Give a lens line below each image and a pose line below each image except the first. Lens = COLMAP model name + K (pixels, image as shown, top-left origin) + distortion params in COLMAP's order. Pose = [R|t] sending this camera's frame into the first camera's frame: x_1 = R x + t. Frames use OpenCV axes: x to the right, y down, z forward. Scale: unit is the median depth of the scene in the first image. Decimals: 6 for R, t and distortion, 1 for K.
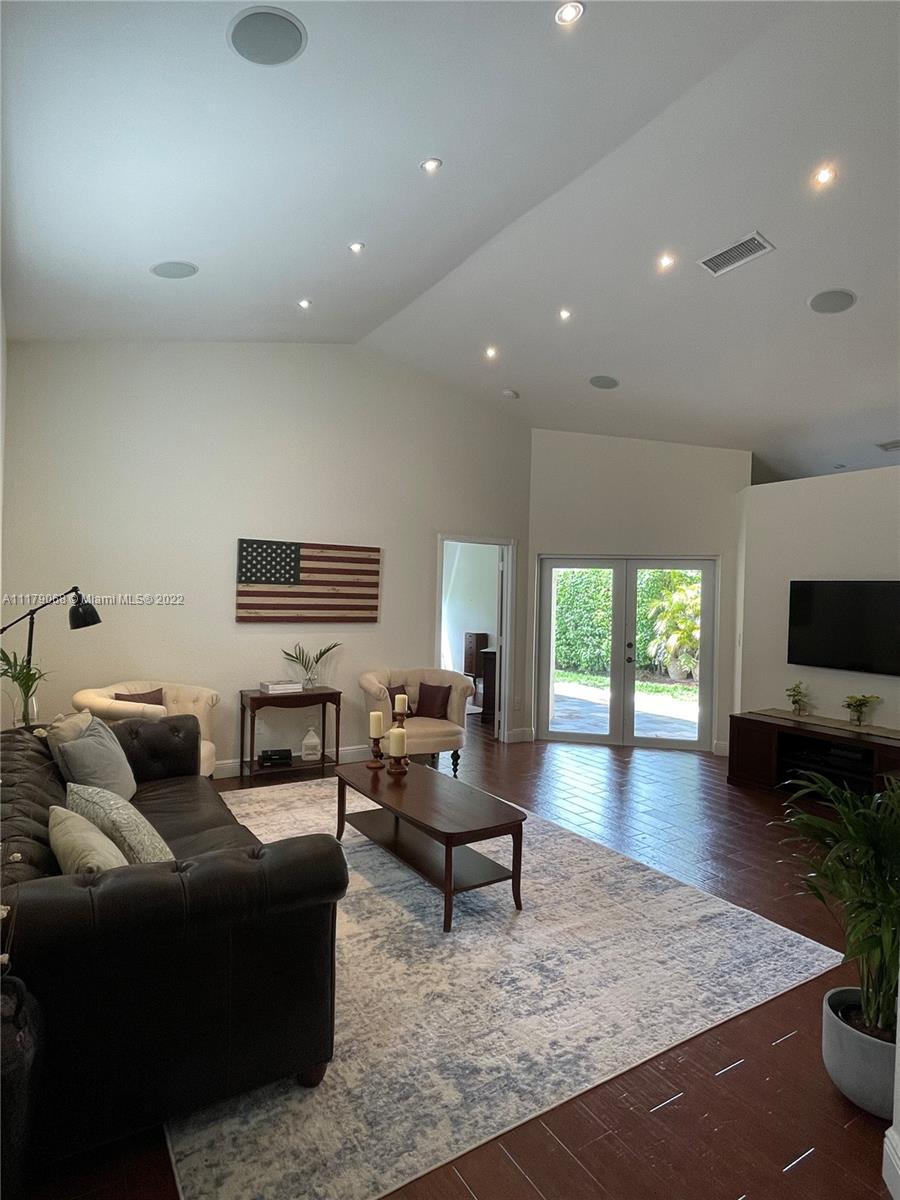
lens RADIAL K [[662.7, 0, 449.8], [0, 662.7, 598.1], [0, 0, 1]] dist [0.000119, 0.001859]
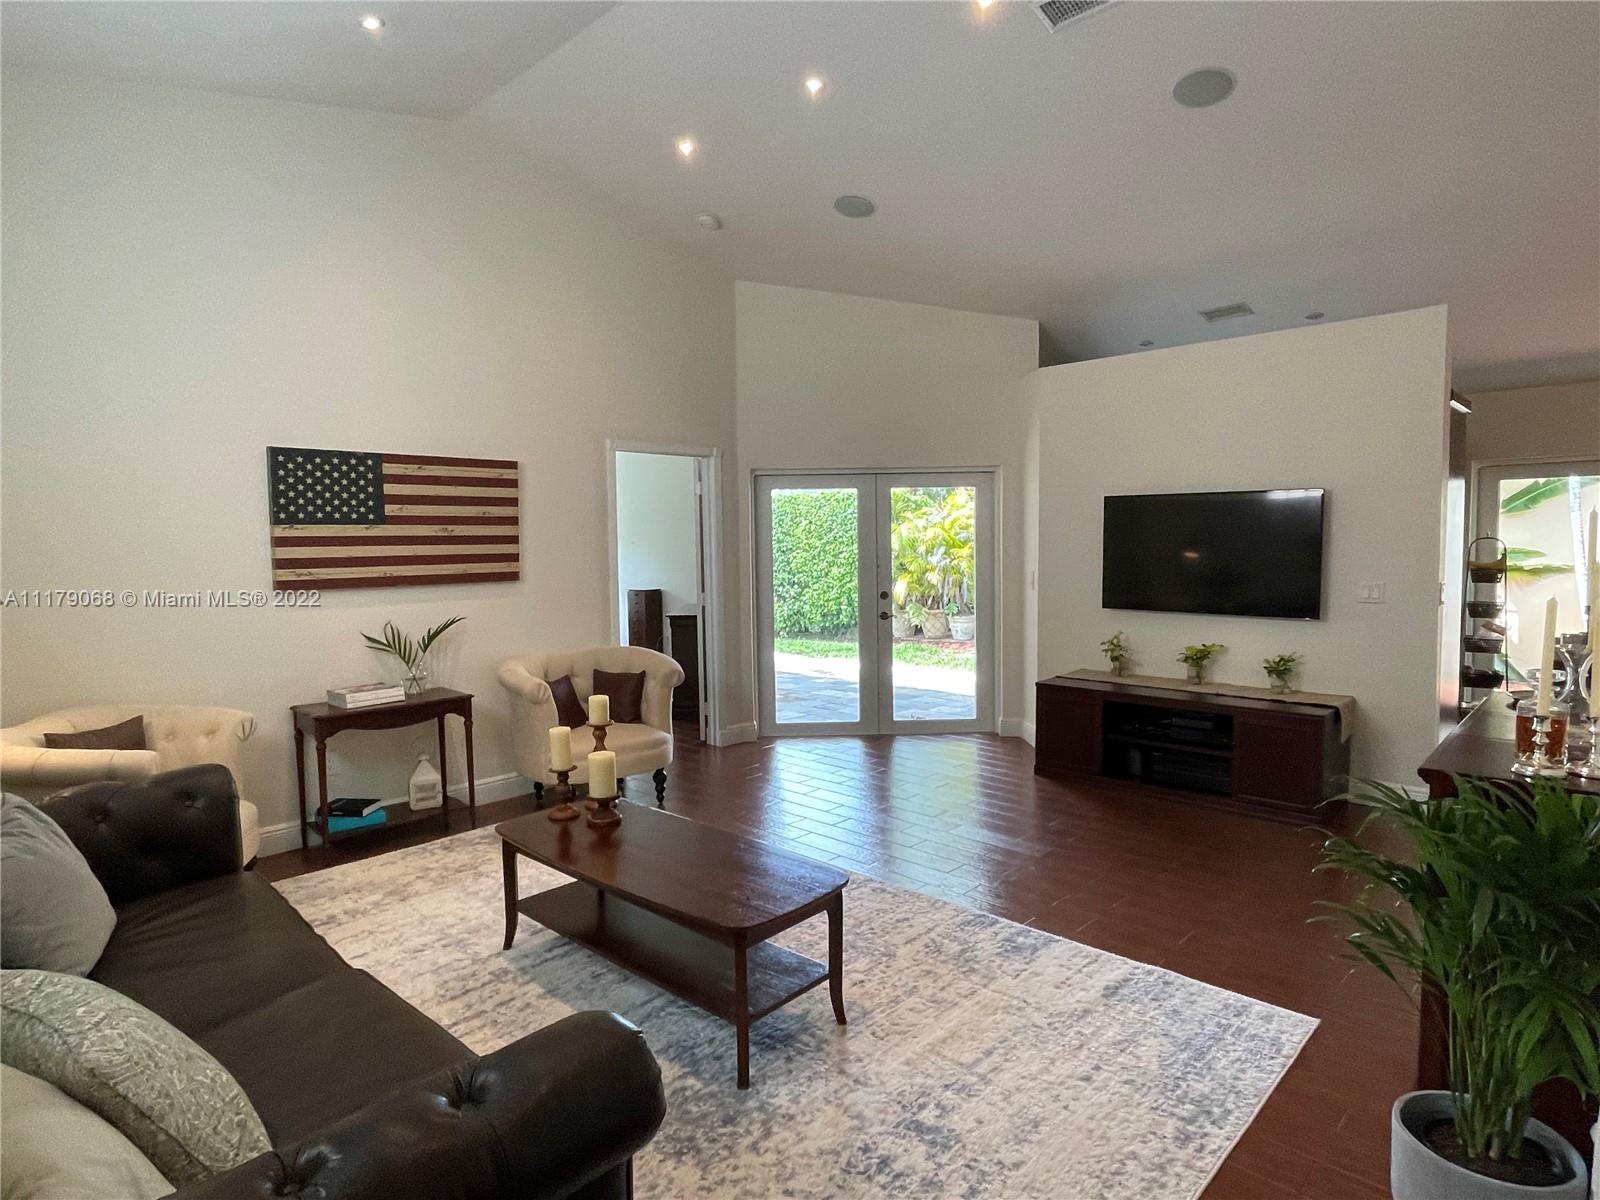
lens RADIAL K [[883.5, 0, 793.4], [0, 883.5, 596.5], [0, 0, 1]] dist [0.000119, 0.001859]
pose [[0.967349, -0.053556, 0.247727, -0.073740], [0.037604, 0.996929, 0.068685, 0.004621], [-0.250644, -0.057127, 0.966392, 0.133101]]
